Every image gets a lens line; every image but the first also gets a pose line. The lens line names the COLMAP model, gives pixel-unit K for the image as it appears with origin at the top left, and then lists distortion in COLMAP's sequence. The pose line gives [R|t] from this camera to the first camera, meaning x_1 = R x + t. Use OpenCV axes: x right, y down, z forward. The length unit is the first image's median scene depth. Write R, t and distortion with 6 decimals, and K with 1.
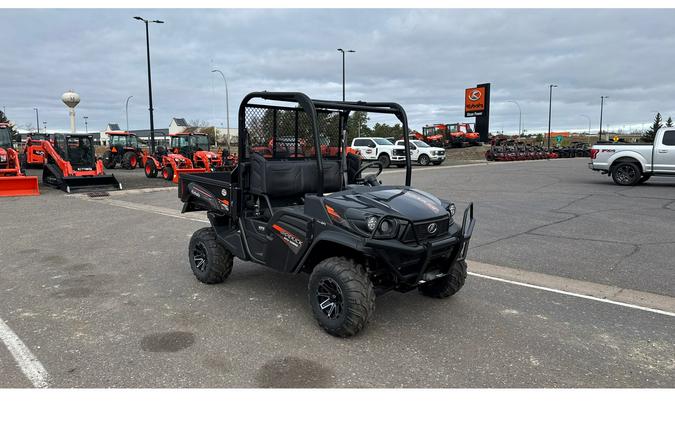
lens RADIAL K [[468.0, 0, 337.5], [0, 468.0, 211.0], [0, 0, 1]] dist [0.050460, -0.069179]
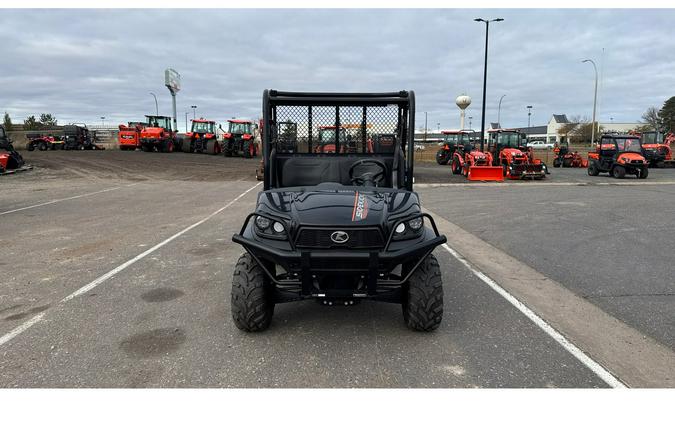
lens RADIAL K [[468.0, 0, 337.5], [0, 468.0, 211.0], [0, 0, 1]] dist [0.050460, -0.069179]
pose [[0.714624, 0.100957, -0.692186, 0.178468], [-0.097847, 0.994229, 0.043991, -0.010844], [0.692632, 0.036292, 0.720378, 0.085898]]
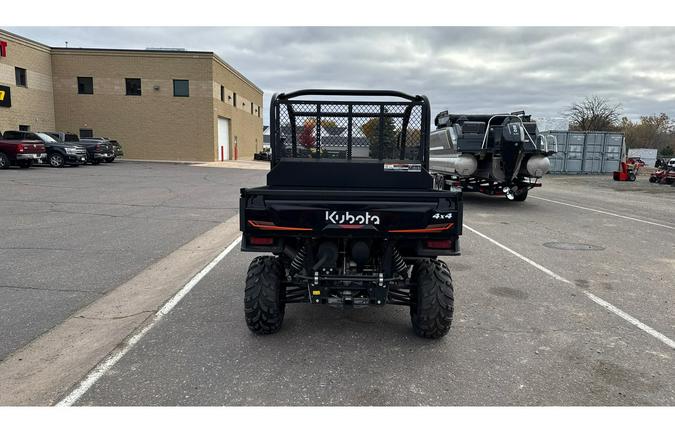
lens RADIAL K [[468.0, 0, 337.5], [0, 468.0, 211.0], [0, 0, 1]] dist [0.050460, -0.069179]
pose [[-0.697895, -0.104182, 0.708582, -0.203901], [0.078743, 0.972204, 0.220498, -0.063163], [-0.711858, 0.209680, -0.670293, 0.473346]]
